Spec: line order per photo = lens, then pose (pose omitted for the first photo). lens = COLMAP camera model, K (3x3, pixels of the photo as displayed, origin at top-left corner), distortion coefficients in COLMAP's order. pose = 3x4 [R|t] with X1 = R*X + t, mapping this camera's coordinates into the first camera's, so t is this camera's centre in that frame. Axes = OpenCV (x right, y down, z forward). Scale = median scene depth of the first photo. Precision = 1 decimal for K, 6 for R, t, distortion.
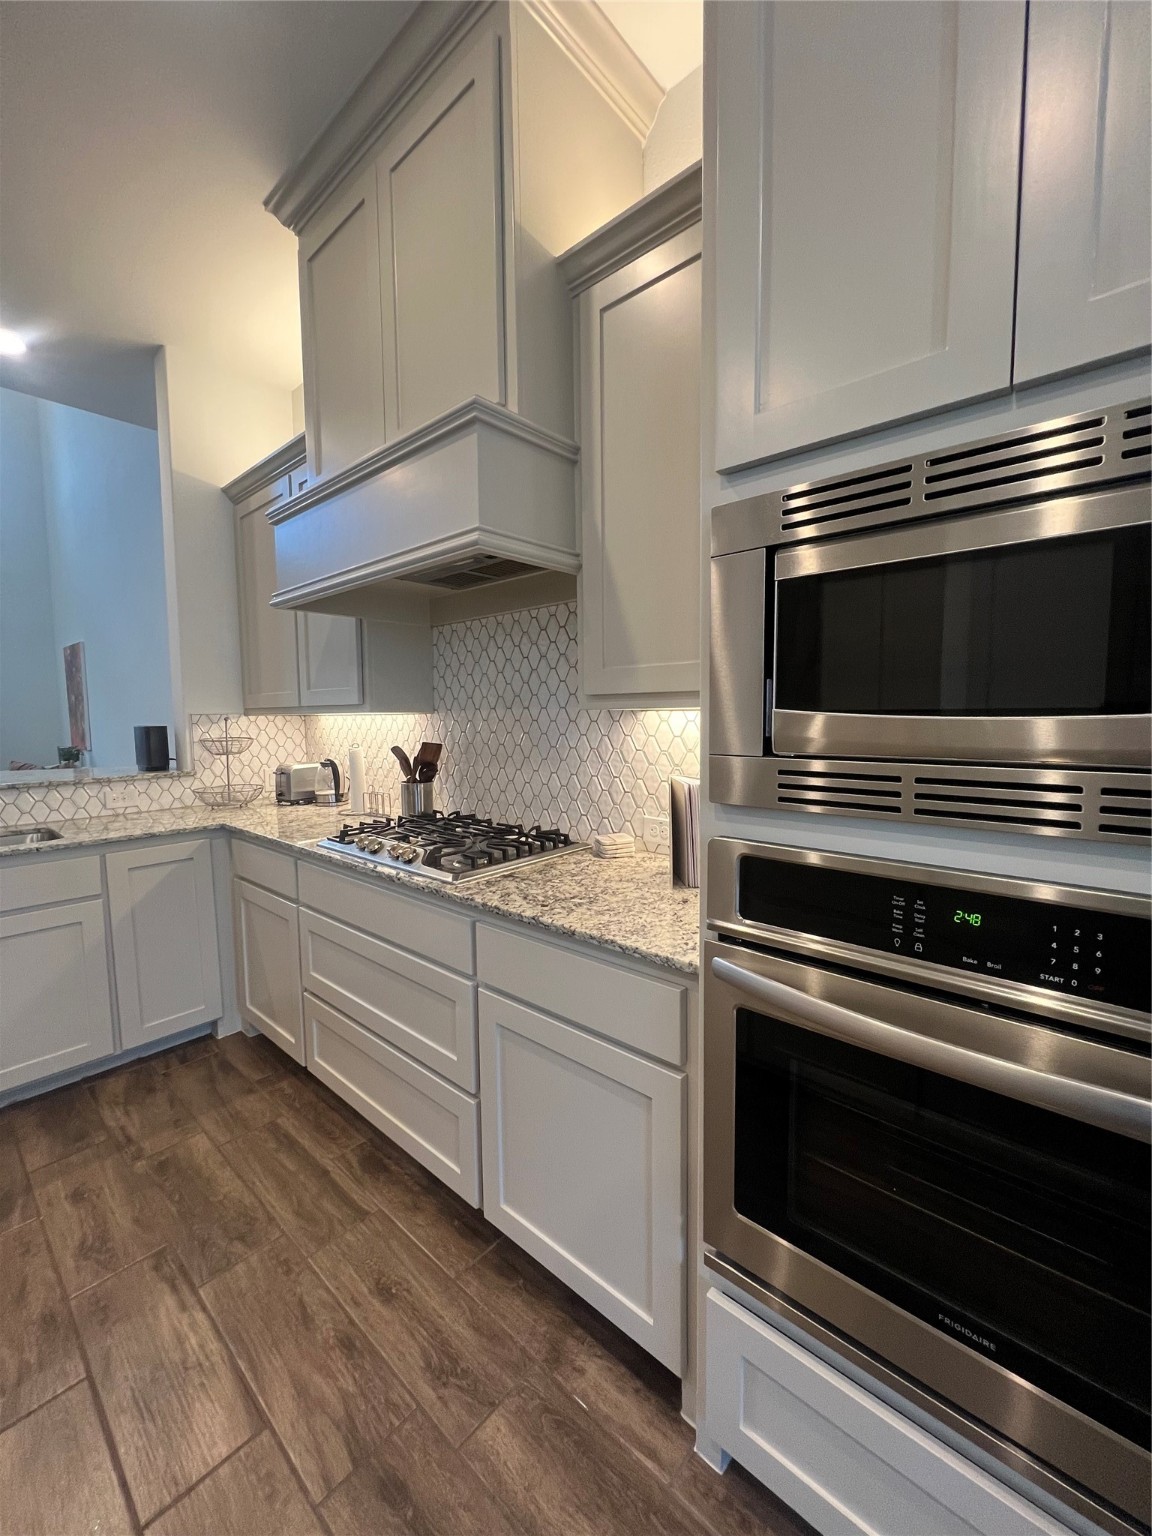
lens RADIAL K [[617.4, 0, 579.9], [0, 617.4, 760.9], [0, 0, 1]] dist [-0.000466, 0.000096]
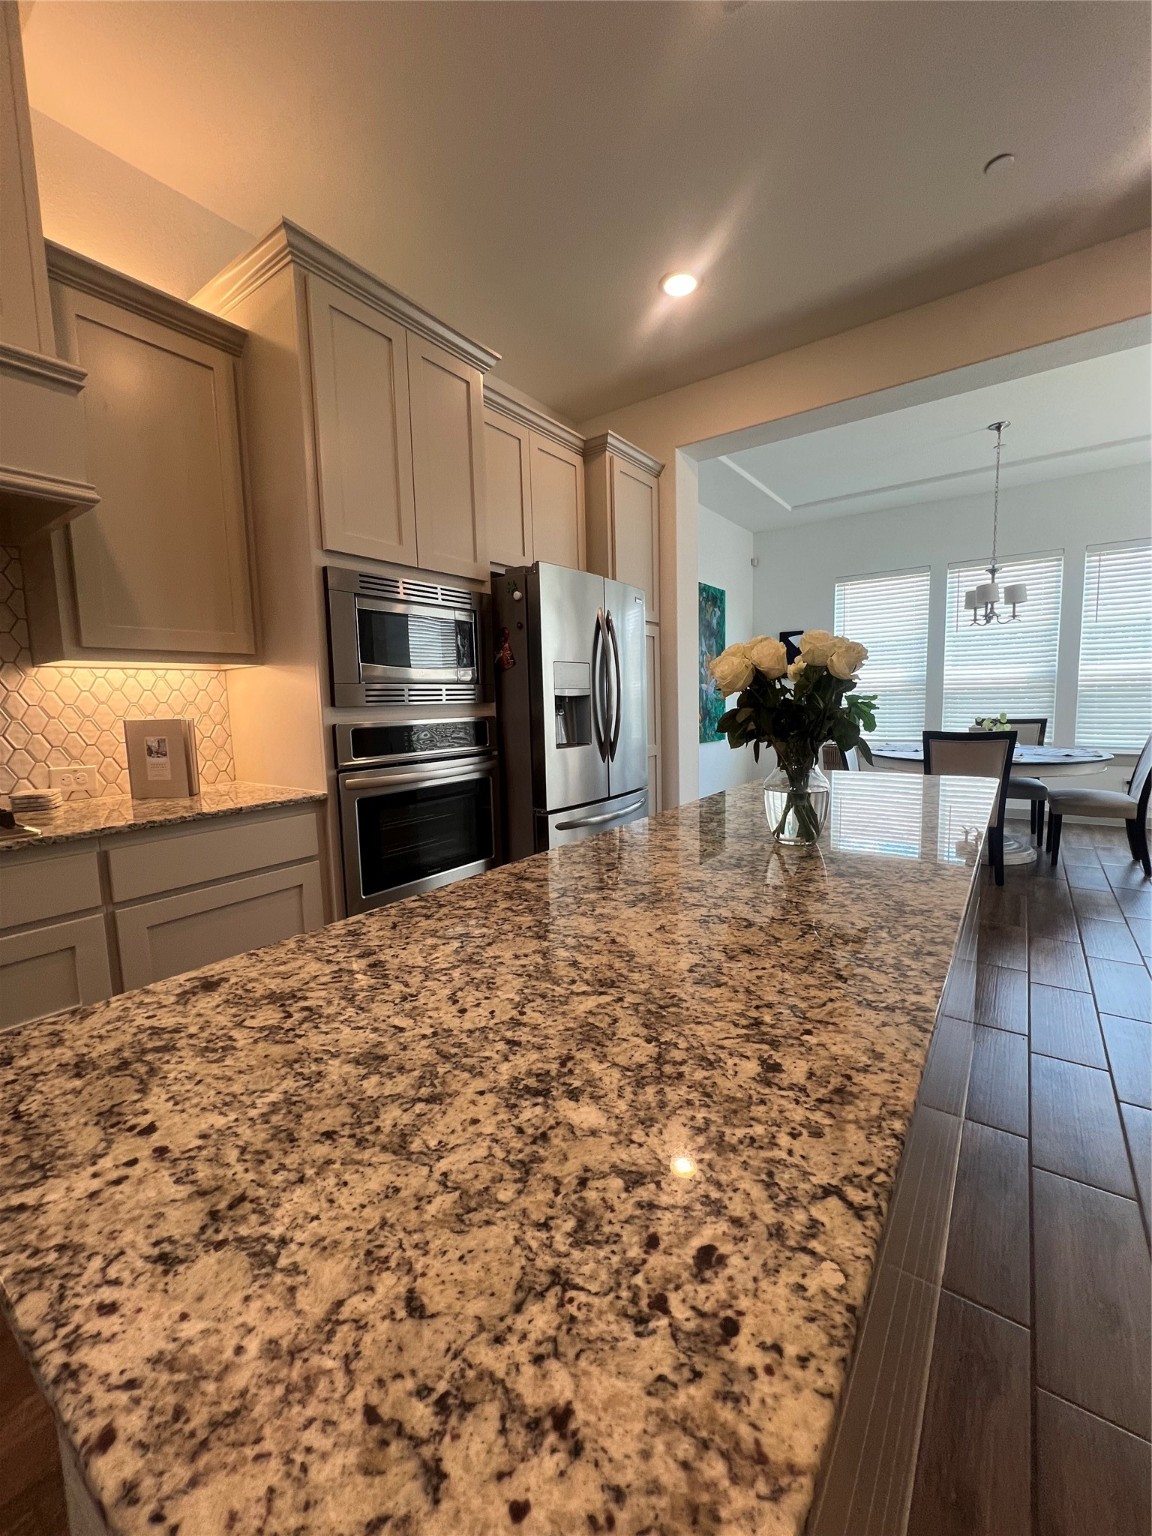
lens RADIAL K [[617.4, 0, 579.9], [0, 617.4, 760.9], [0, 0, 1]] dist [-0.000466, 0.000096]
pose [[-0.107730, -0.080108, 0.990948, -1.797888], [0.102736, 0.990515, 0.091242, 0.129895], [-0.988858, 0.111635, -0.098478, 0.387566]]
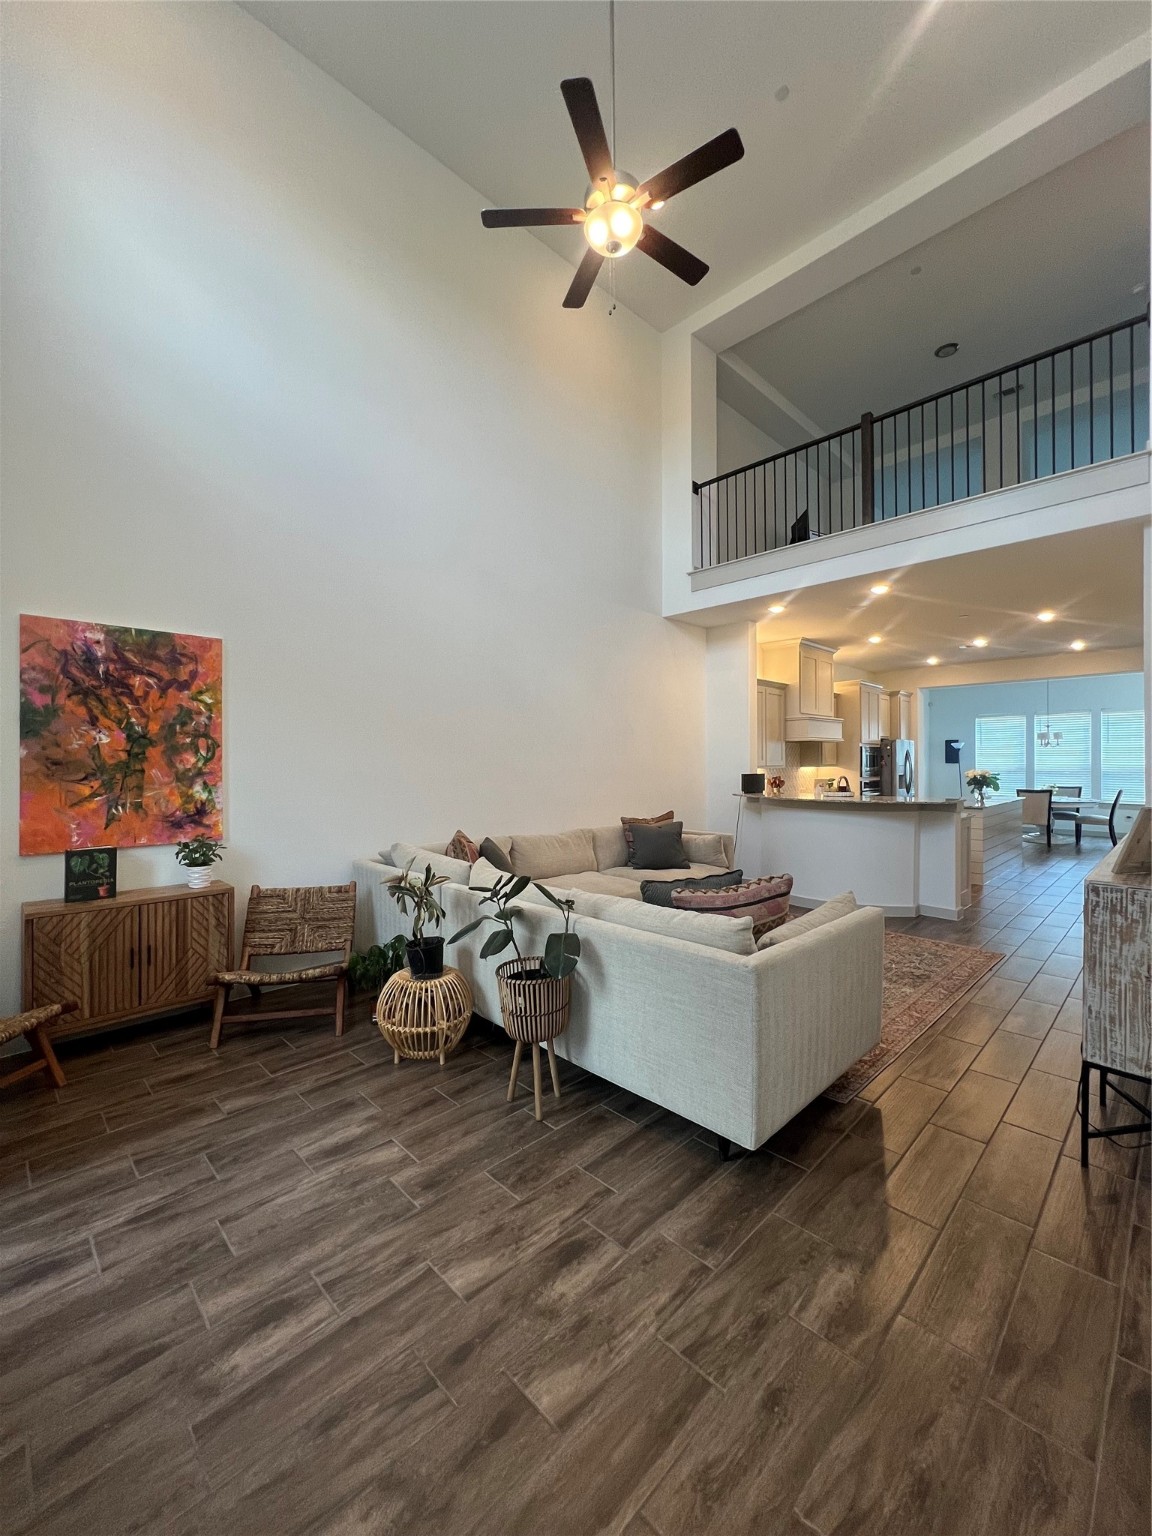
lens RADIAL K [[614.7, 0, 579.4], [0, 614.7, 761.9], [0, 0, 1]] dist [-0.003135, 0.000804]
pose [[0.062508, 0.015686, 0.997921, -8.667954], [0.079458, 0.996624, -0.020643, -0.295485], [-0.994877, 0.080583, 0.061050, 4.351471]]
